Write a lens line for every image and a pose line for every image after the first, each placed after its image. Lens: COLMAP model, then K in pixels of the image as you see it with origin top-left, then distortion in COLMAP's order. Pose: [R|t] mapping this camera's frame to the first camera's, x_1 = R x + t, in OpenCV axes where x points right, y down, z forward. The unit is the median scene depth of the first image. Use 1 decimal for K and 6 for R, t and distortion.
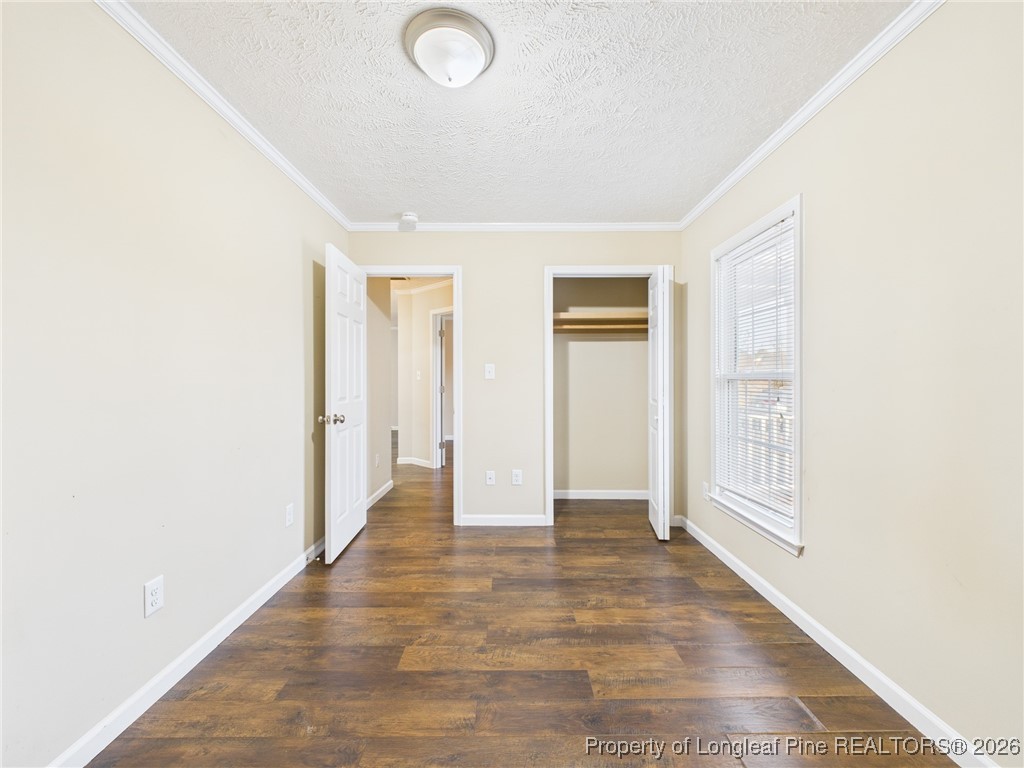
lens RADIAL K [[413.0, 0, 513.3], [0, 413.0, 373.9], [0, 0, 1]] dist [0.001121, -0.000095]
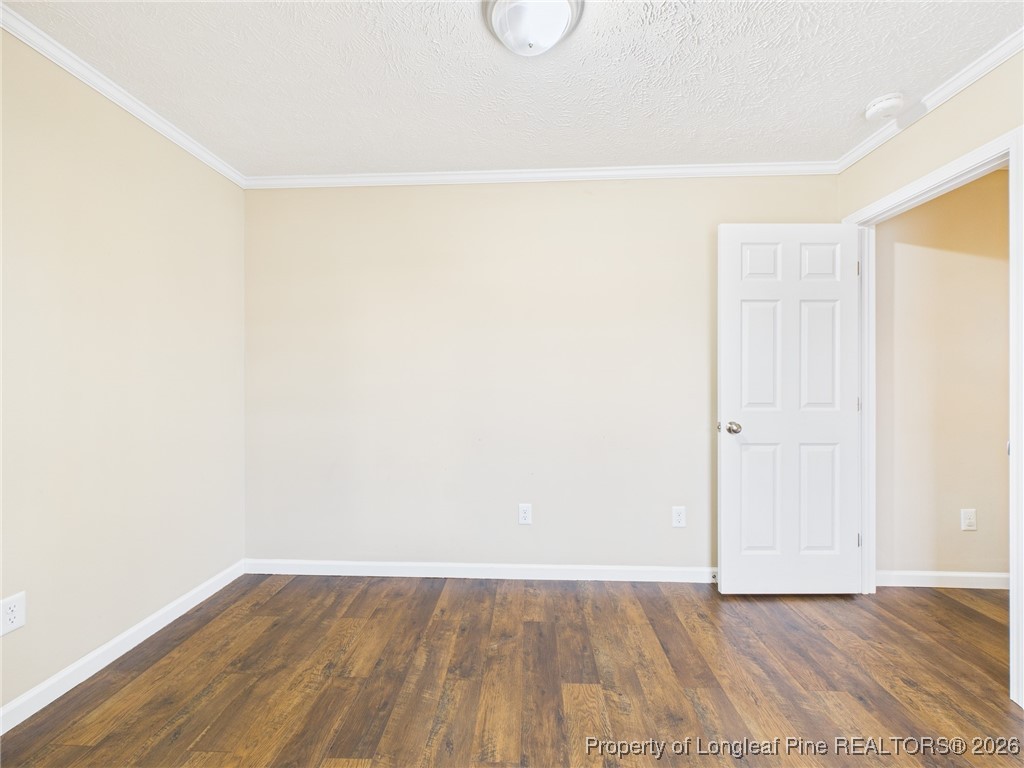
lens RADIAL K [[413.0, 0, 512.3], [0, 413.0, 377.1], [0, 0, 1]] dist [0.001121, -0.000095]
pose [[-0.049122, -0.001846, -0.998791, 0.629790], [0.018336, 0.999828, -0.002750, -0.000949], [0.998624, -0.018449, -0.049079, 0.859267]]
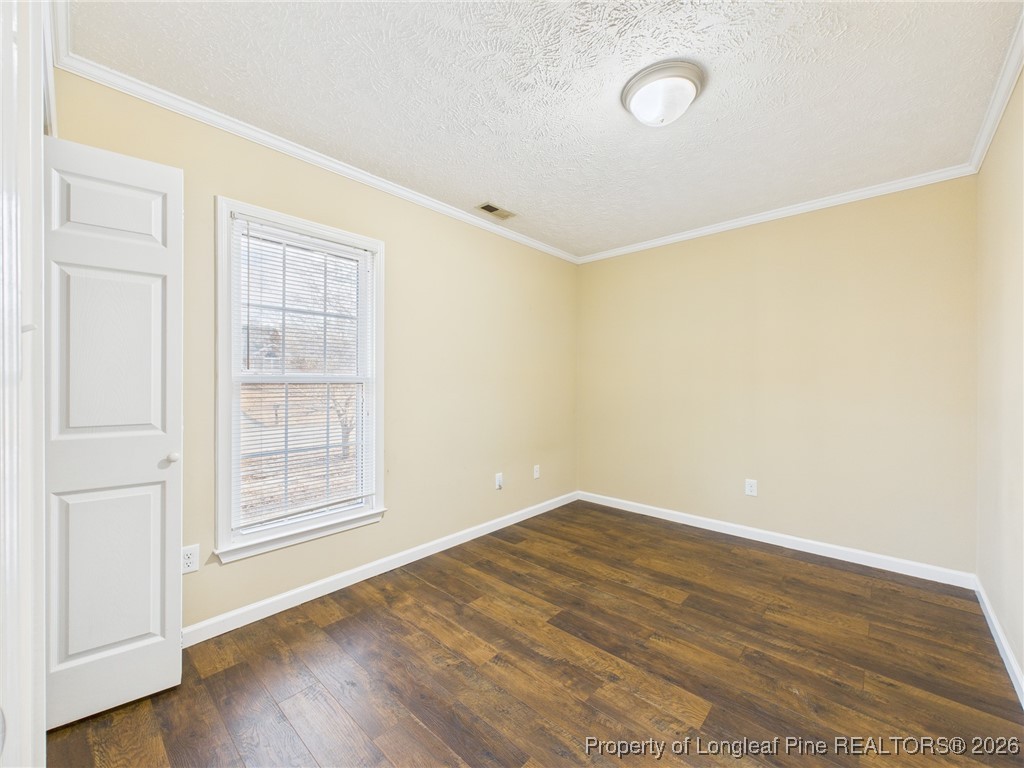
lens RADIAL K [[413.0, 0, 507.1], [0, 413.0, 380.0], [0, 0, 1]] dist [0.001121, -0.000095]
pose [[-0.730467, 0.004864, 0.682930, -0.523971], [-0.009580, 0.999803, -0.017368, 0.021949], [-0.682880, -0.019229, -0.730277, 1.806539]]
